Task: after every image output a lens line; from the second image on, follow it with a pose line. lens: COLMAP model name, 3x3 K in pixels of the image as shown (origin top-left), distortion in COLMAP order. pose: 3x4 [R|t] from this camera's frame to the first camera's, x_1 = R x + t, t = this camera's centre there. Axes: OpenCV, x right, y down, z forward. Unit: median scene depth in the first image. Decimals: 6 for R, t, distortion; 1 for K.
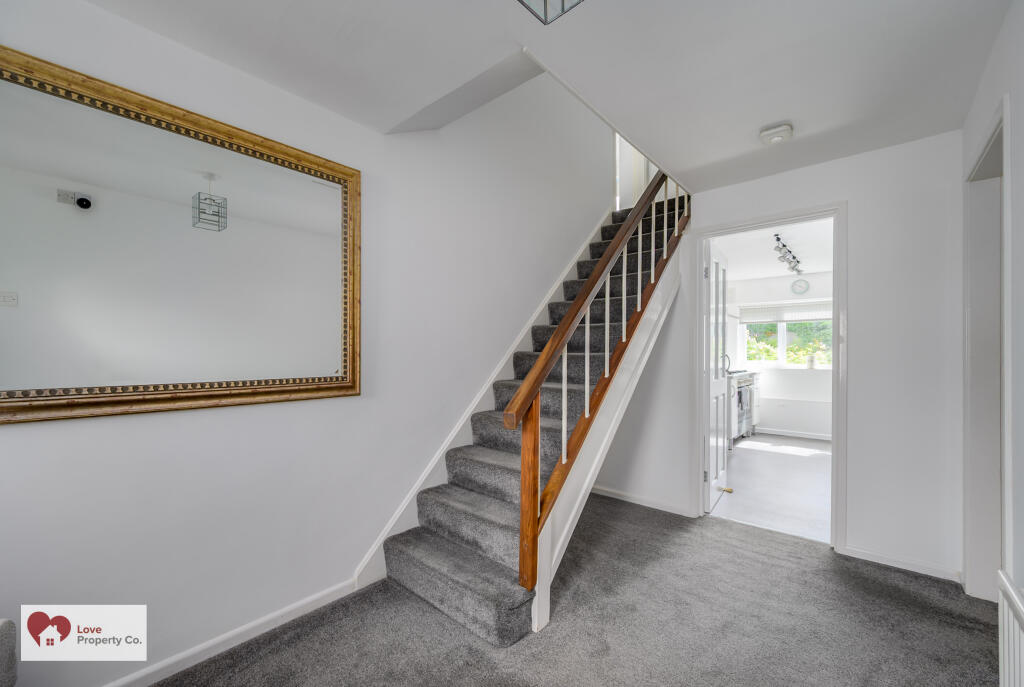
lens RADIAL K [[412.3, 0, 511.0], [0, 412.3, 354.7], [0, 0, 1]] dist [0.000253, 0.000021]
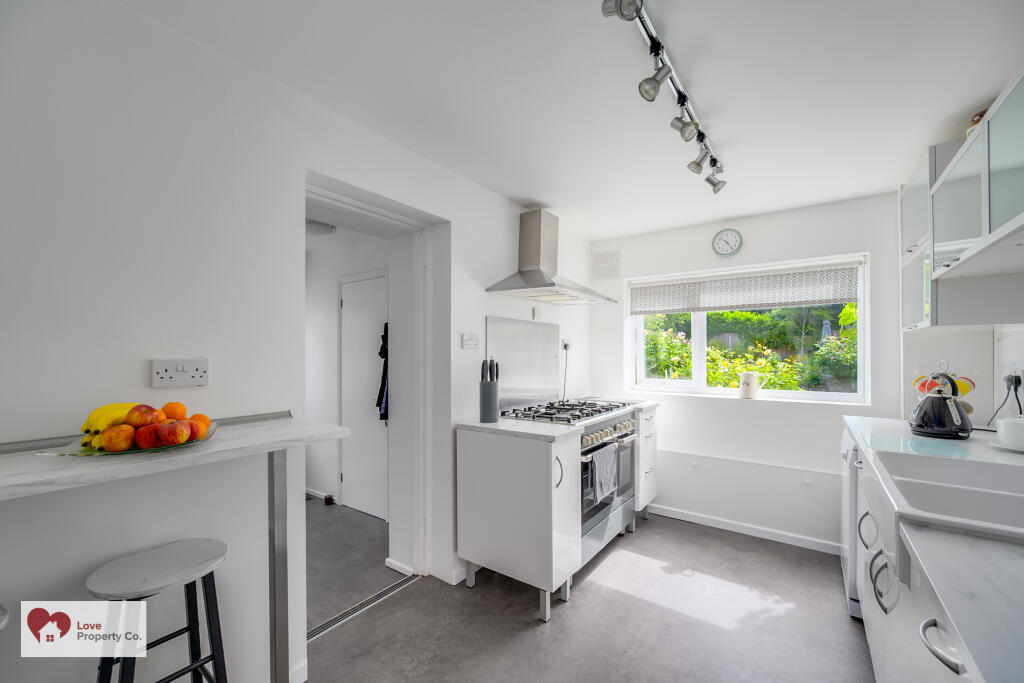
lens RADIAL K [[412.3, 0, 511.0], [0, 412.3, 352.7], [0, 0, 1]] dist [0.000253, 0.000021]
pose [[0.995687, 0.001726, 0.092763, 0.373381], [-0.001307, 0.999989, -0.004571, -0.021291], [-0.092770, 0.004430, 0.995678, 0.495573]]
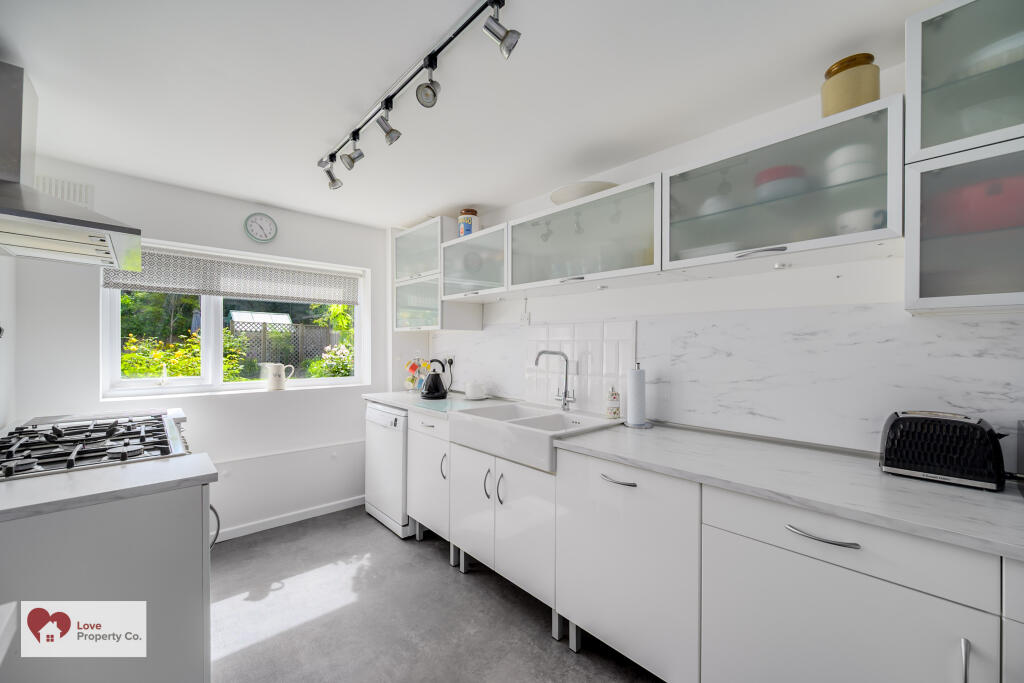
lens RADIAL K [[404.8, 0, 516.2], [0, 404.8, 346.1], [0, 0, 1]] dist [-0.000605, -0.000041]
pose [[0.099998, -0.001003, 0.994987, 0.242368], [-0.005898, 0.999981, 0.001601, -0.024236], [-0.994970, -0.006029, 0.099990, 0.637099]]
